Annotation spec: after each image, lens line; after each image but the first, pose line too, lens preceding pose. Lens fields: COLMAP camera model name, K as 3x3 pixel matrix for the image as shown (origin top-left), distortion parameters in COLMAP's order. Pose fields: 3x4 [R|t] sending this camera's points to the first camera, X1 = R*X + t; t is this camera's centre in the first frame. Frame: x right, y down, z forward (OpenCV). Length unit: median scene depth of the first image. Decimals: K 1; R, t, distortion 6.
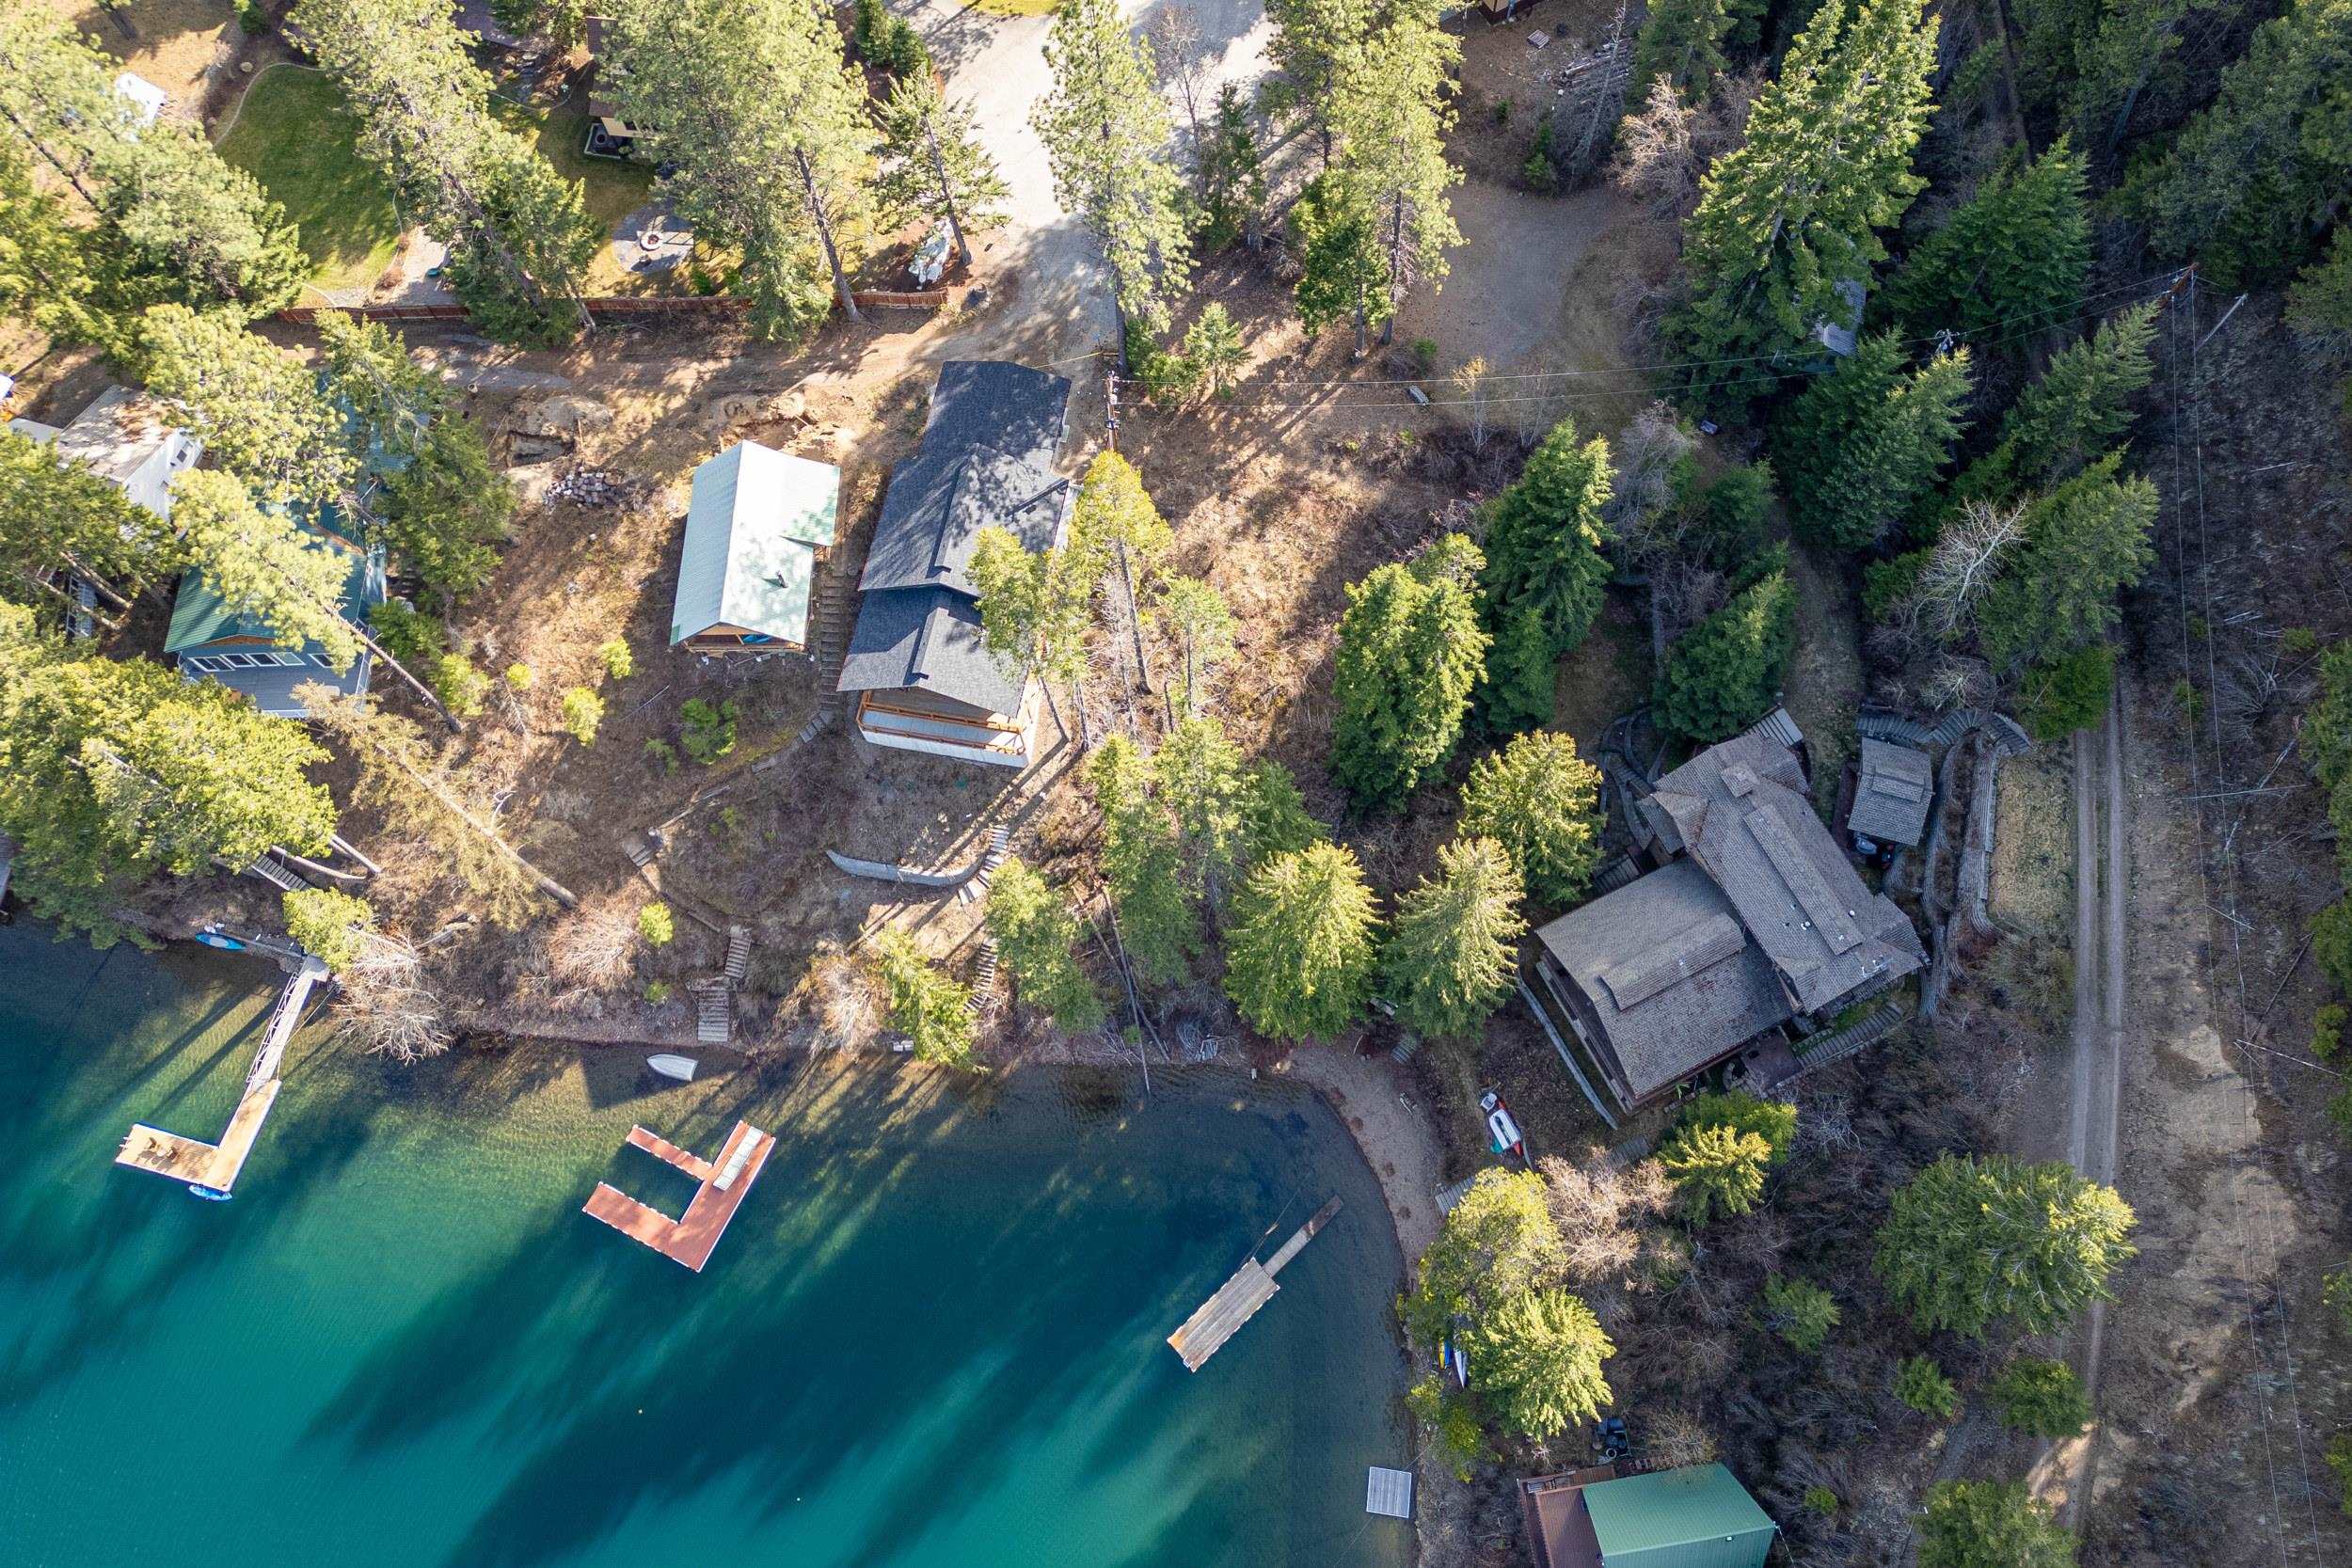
lens RADIAL K [[1681.2, 0, 1184.4], [0, 1681.2, 699.1], [0, 0, 1]] dist [0.030923, -0.028839]
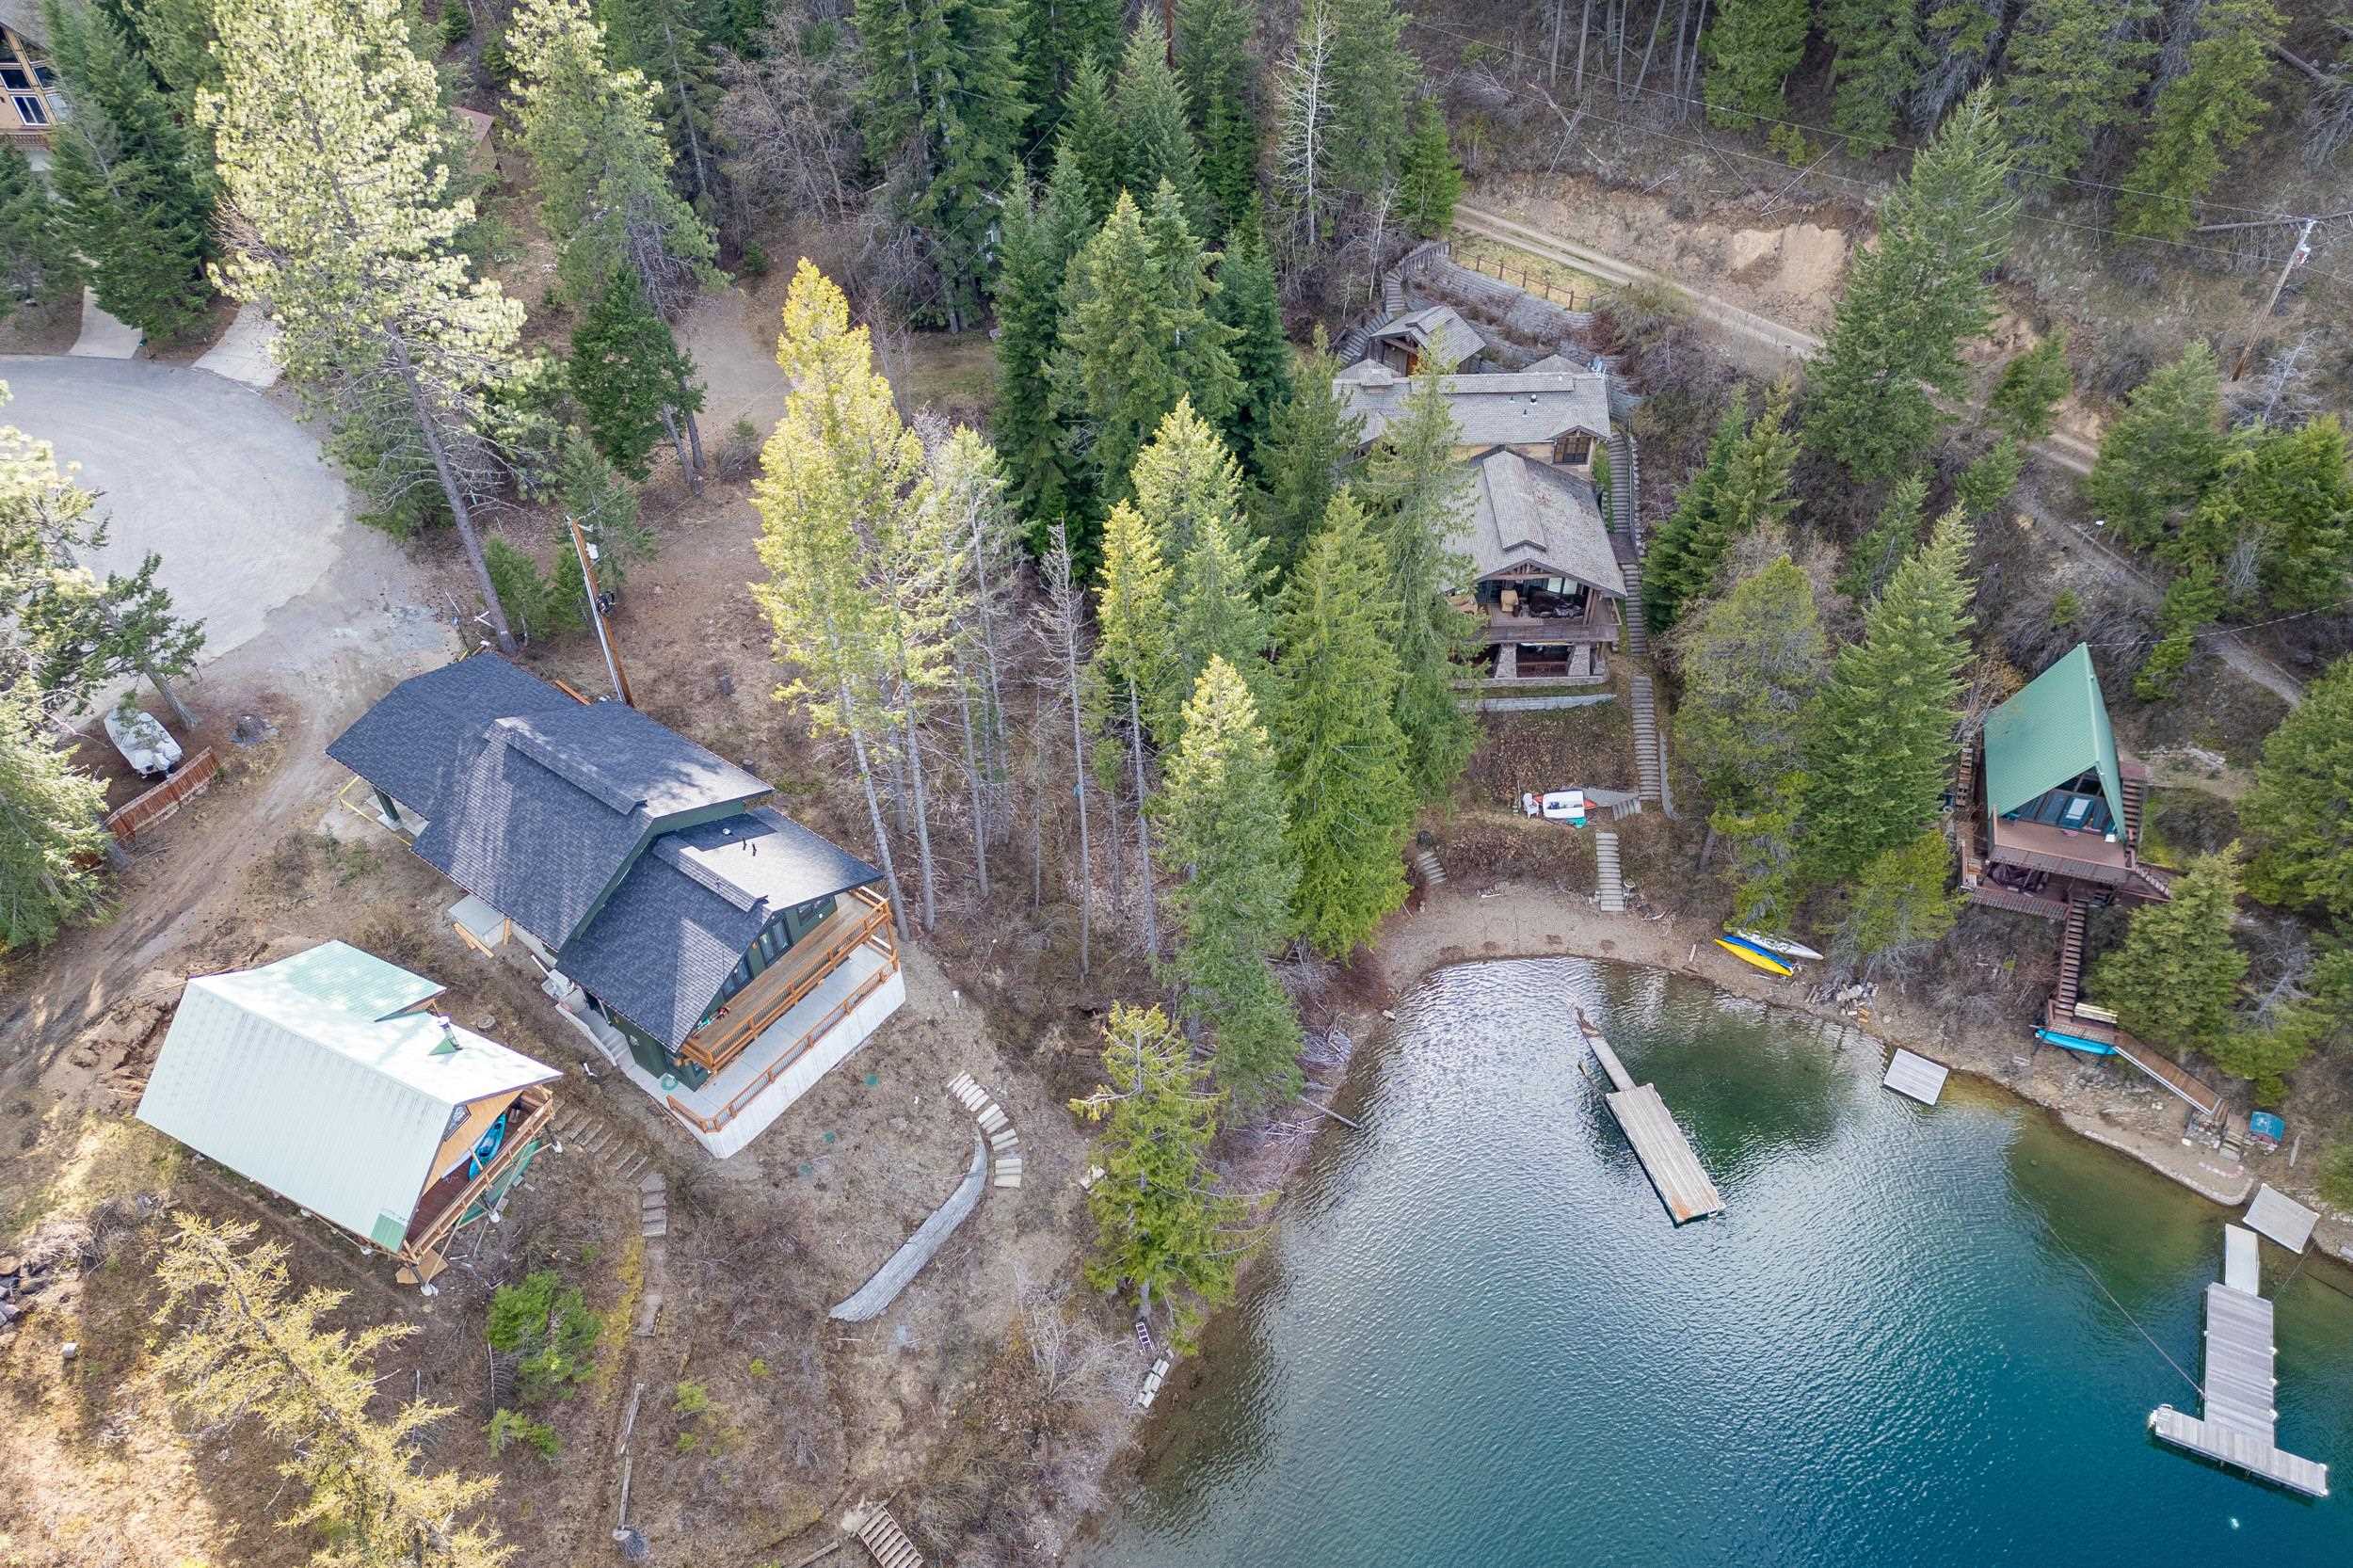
lens RADIAL K [[1655.9, 0, 1176.5], [0, 1655.9, 784.0], [0, 0, 1]] dist [0.045747, -0.037567]
pose [[0.443087, -0.609419, 0.657481, -0.469941], [0.821020, 0.570368, -0.024624, 0.103801], [-0.360000, 0.550716, 0.753068, 0.412474]]
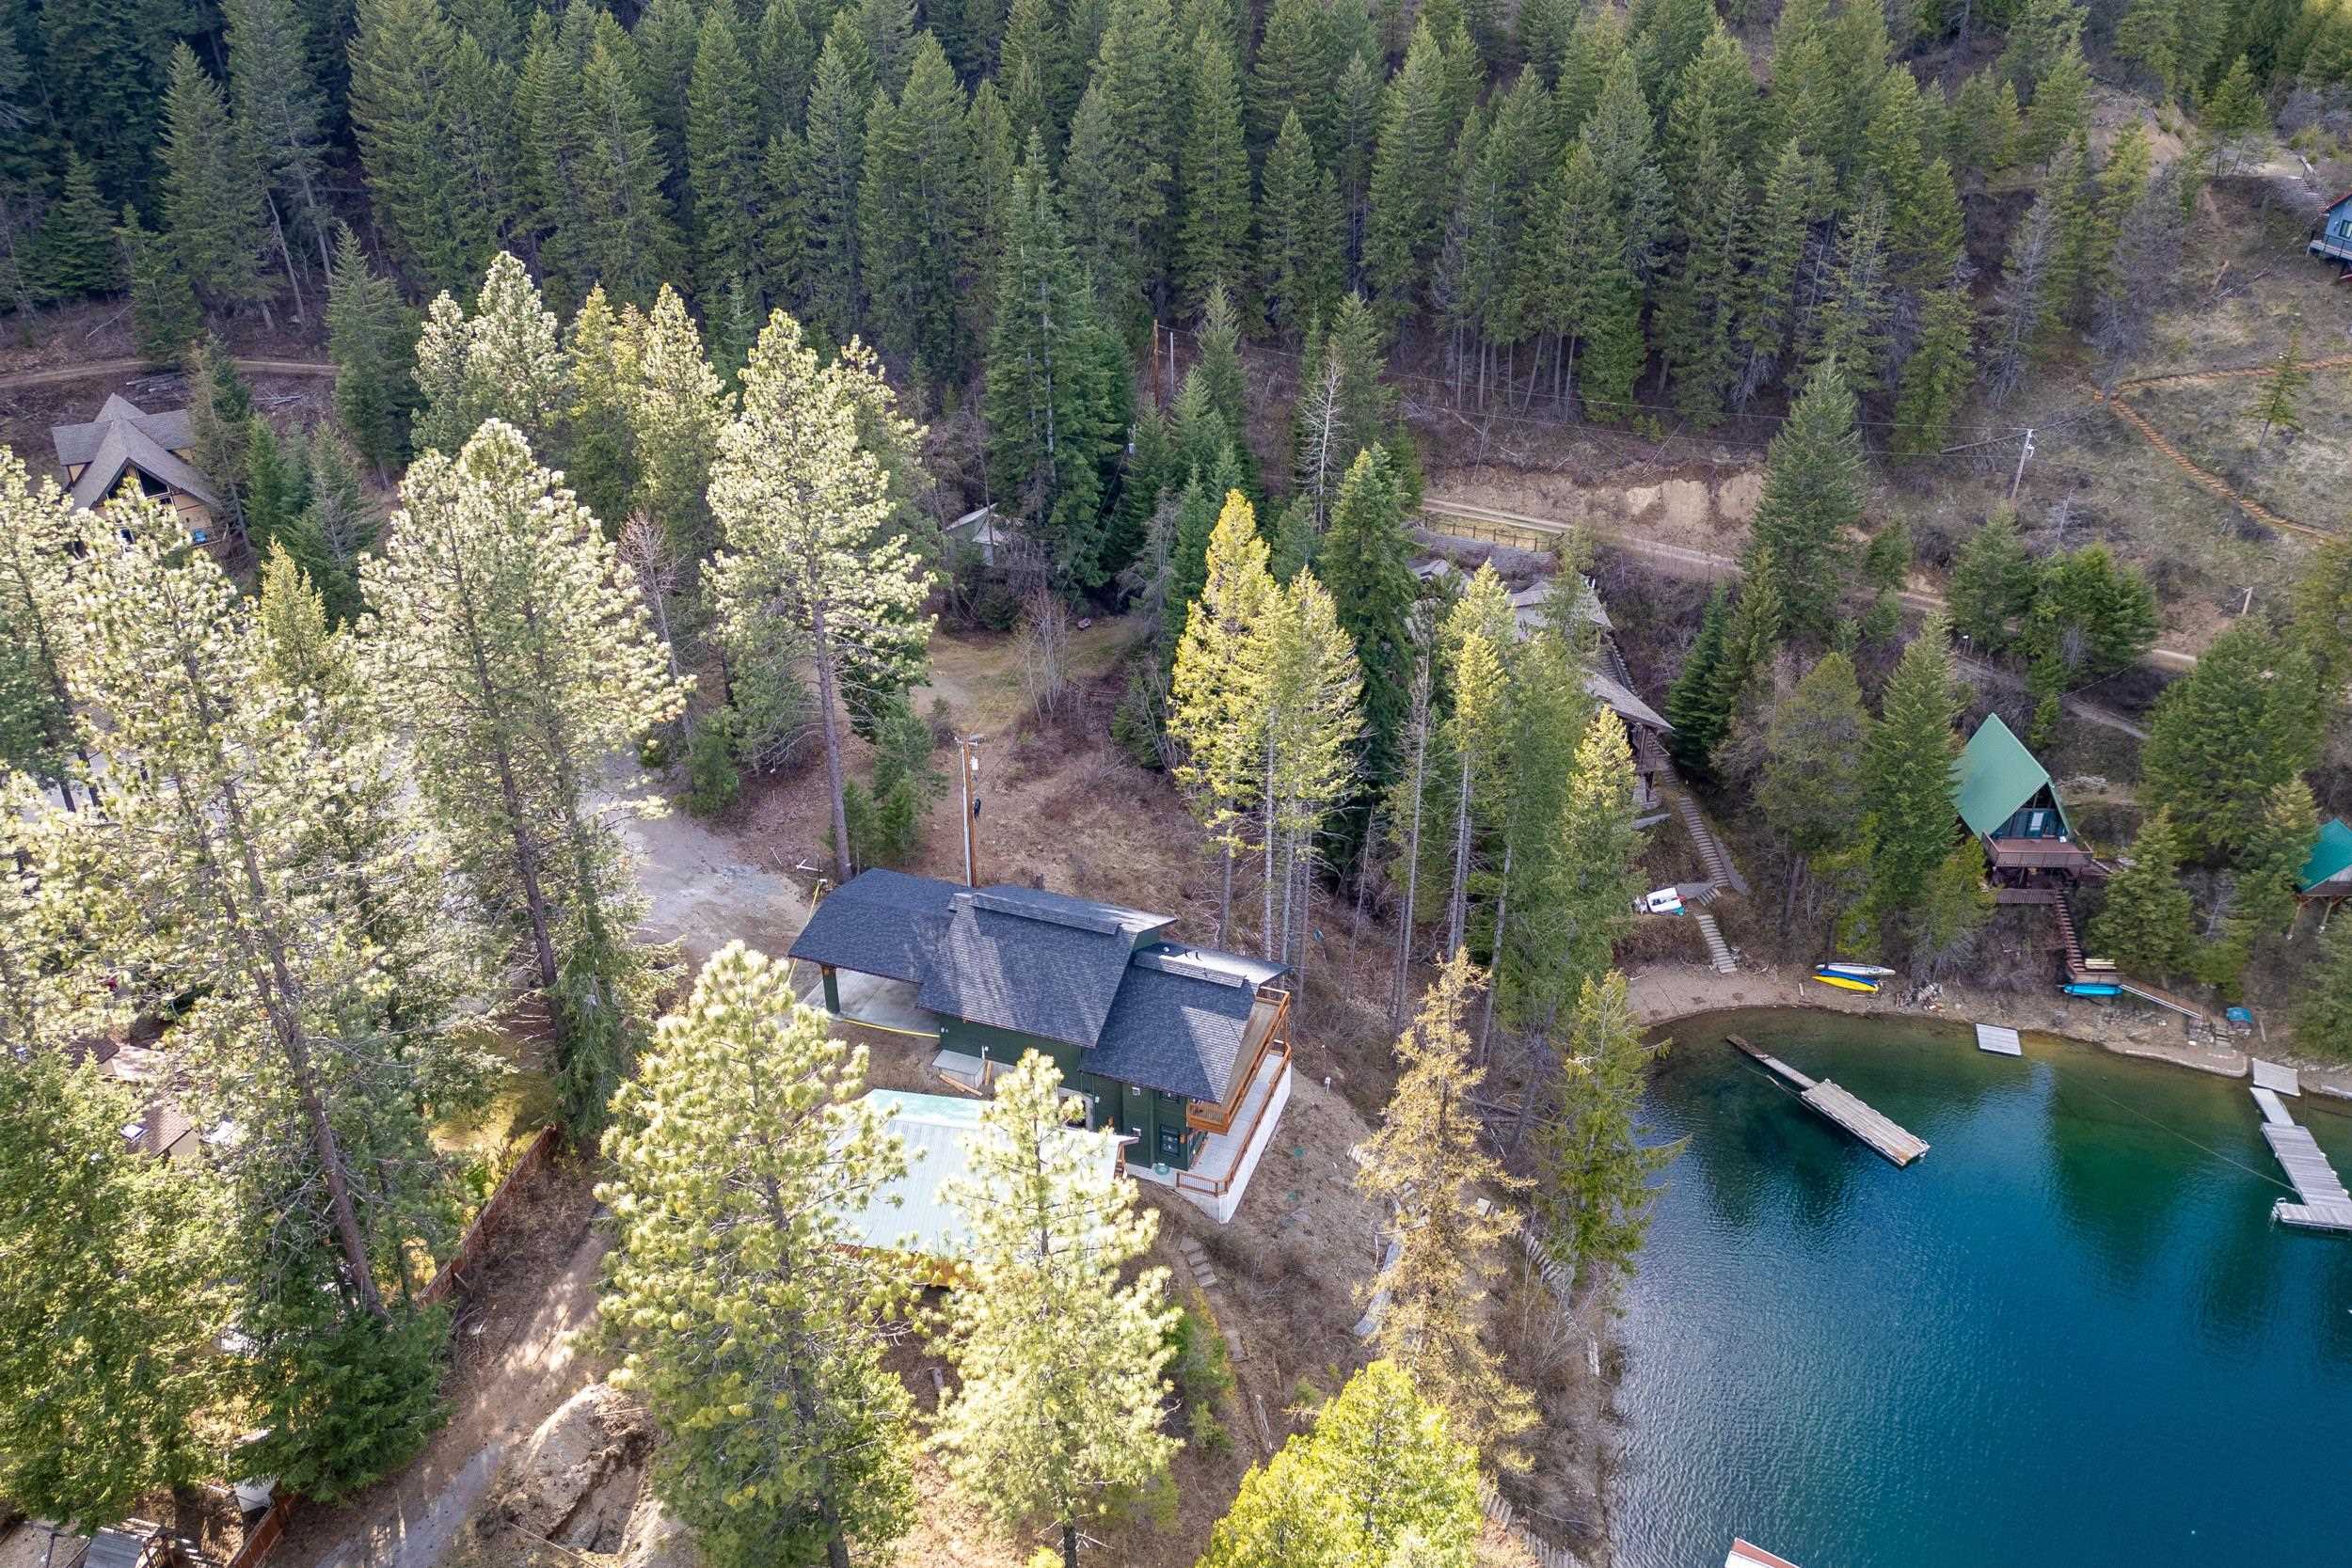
lens RADIAL K [[1681.2, 0, 1184.4], [0, 1681.2, 699.1], [0, 0, 1]] dist [0.030923, -0.028839]
pose [[0.166807, -0.421316, 0.891441, -0.800512], [0.898714, 0.436859, 0.038302, -0.129295], [-0.405571, 0.794762, 0.451514, 0.524621]]
